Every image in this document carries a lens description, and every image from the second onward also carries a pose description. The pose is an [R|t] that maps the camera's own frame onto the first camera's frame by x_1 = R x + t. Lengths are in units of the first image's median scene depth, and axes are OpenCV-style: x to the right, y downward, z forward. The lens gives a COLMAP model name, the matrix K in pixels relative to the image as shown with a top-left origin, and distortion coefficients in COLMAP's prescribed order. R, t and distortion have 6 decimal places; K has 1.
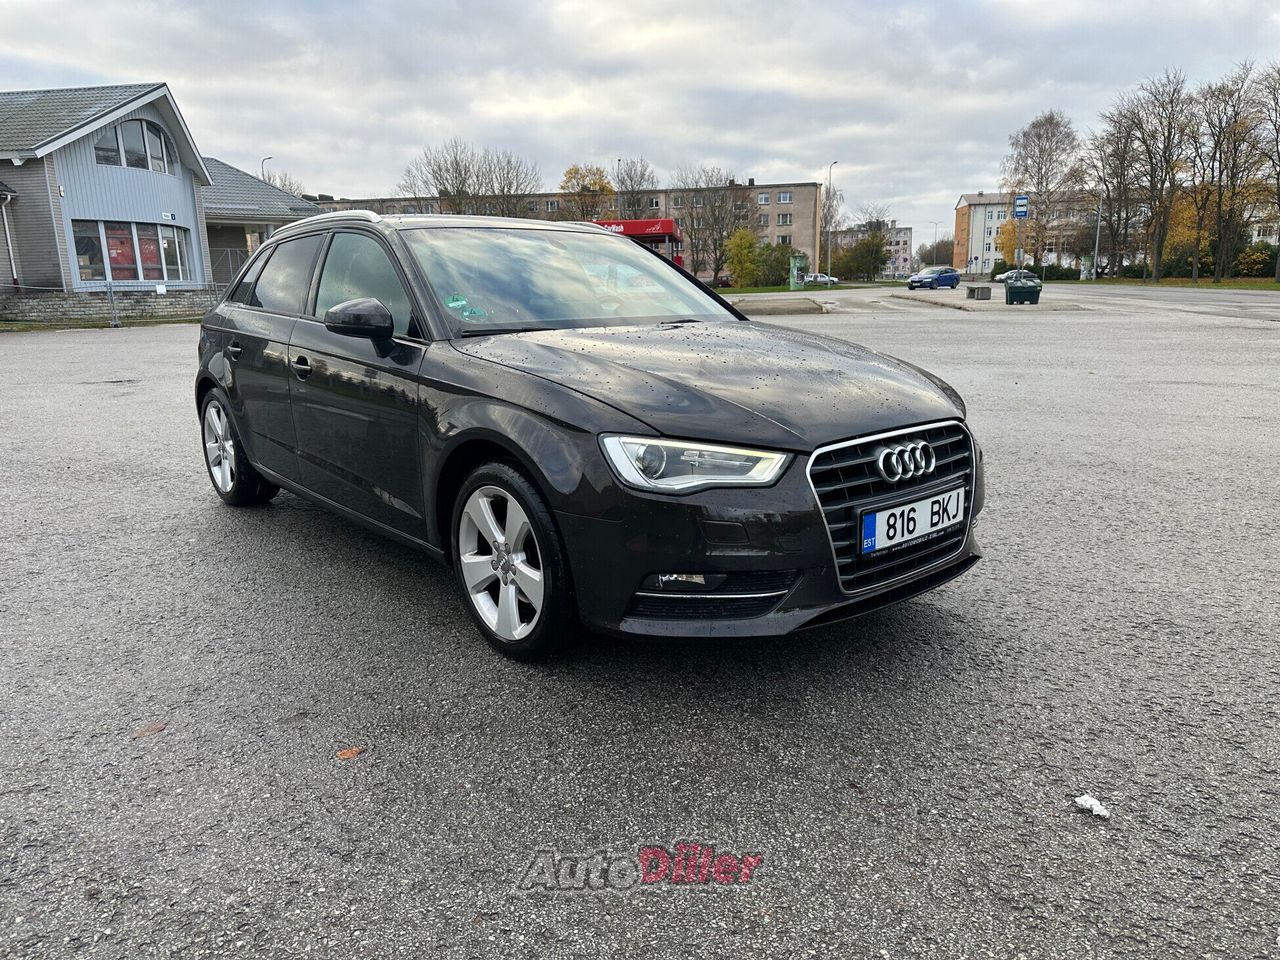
lens RADIAL K [[906.0, 0, 625.3], [0, 906.0, 484.7], [0, 0, 1]] dist [0.053498, -0.049420]
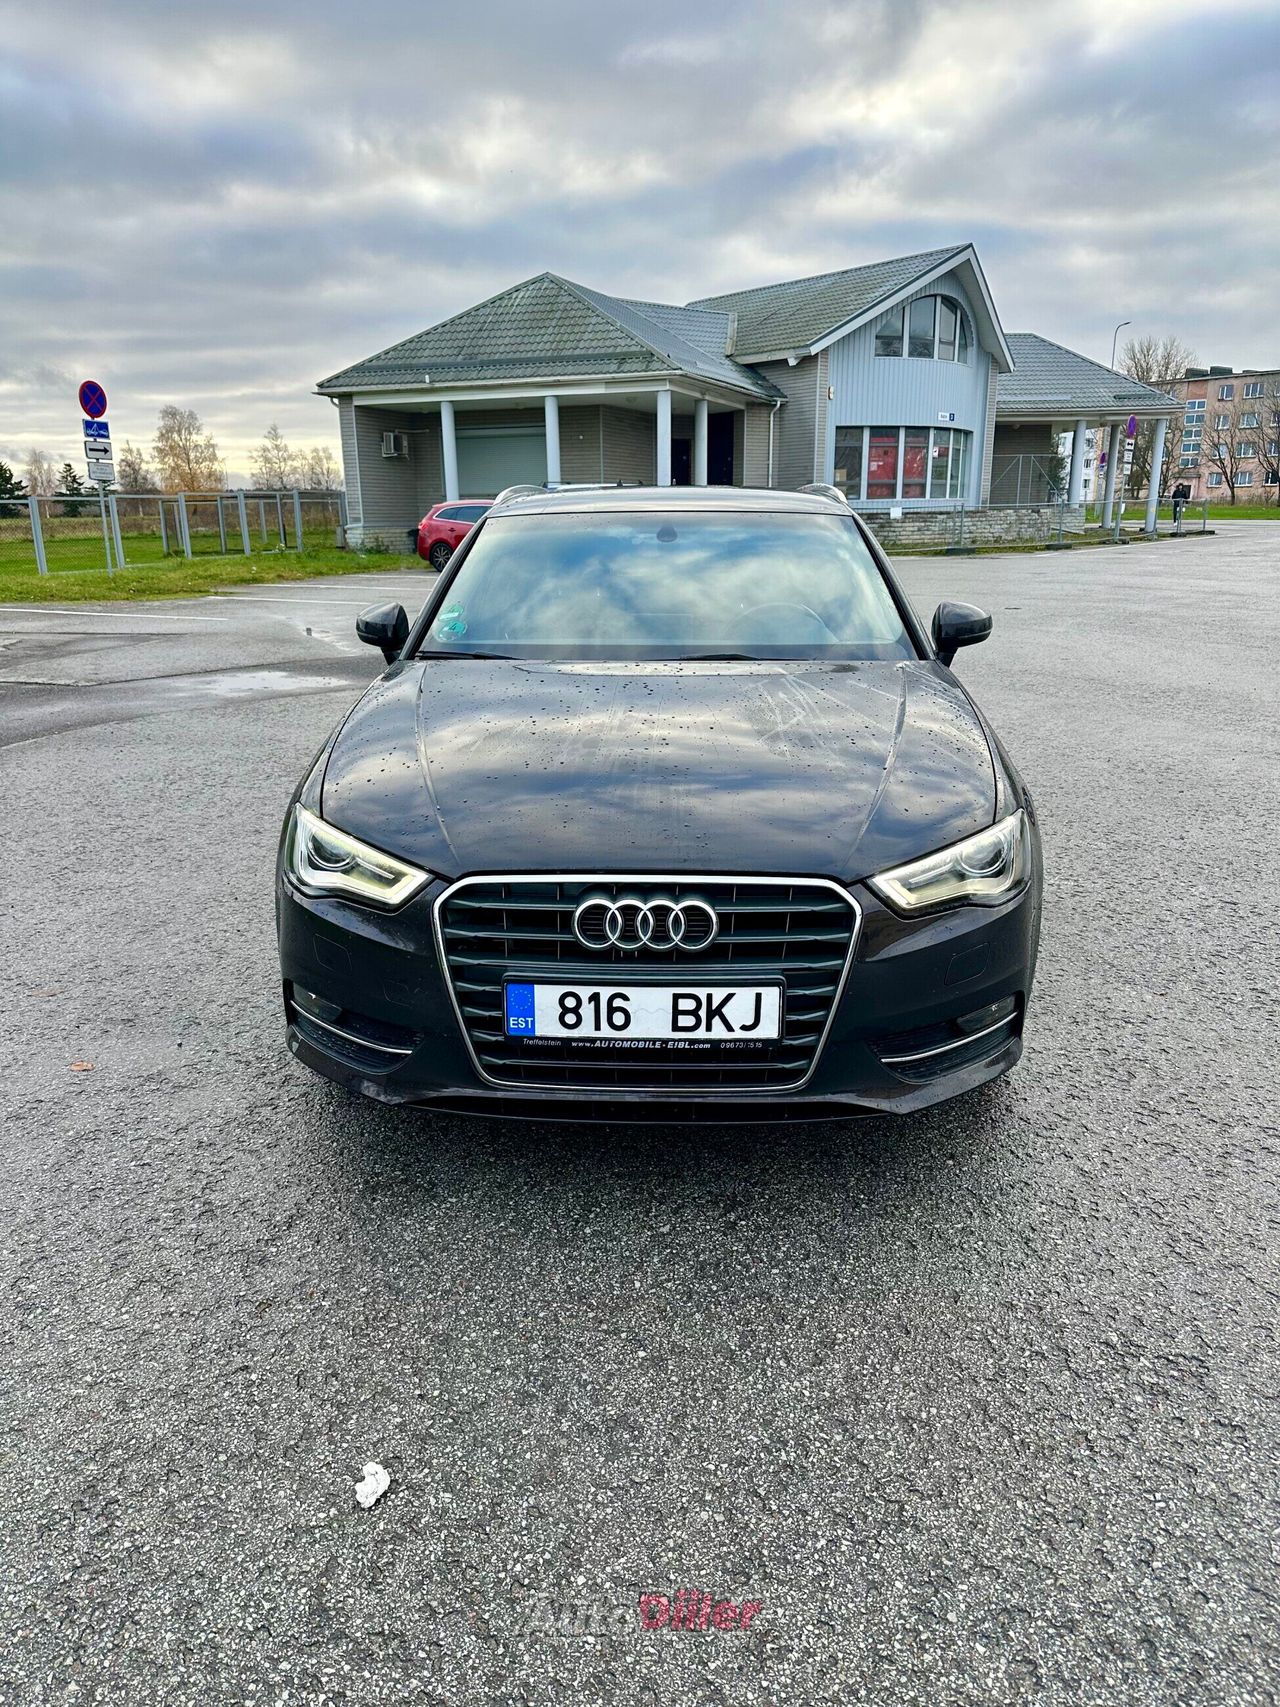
lens RADIAL K [[1208.3, 0, 637.6], [0, 1208.3, 847.3], [0, 0, 1]] dist [0.053498, -0.049420]
pose [[0.731005, 0.199728, -0.652488, 0.611868], [-0.155360, 0.979807, 0.125866, -0.133878], [0.664451, 0.009362, 0.747273, 0.239848]]
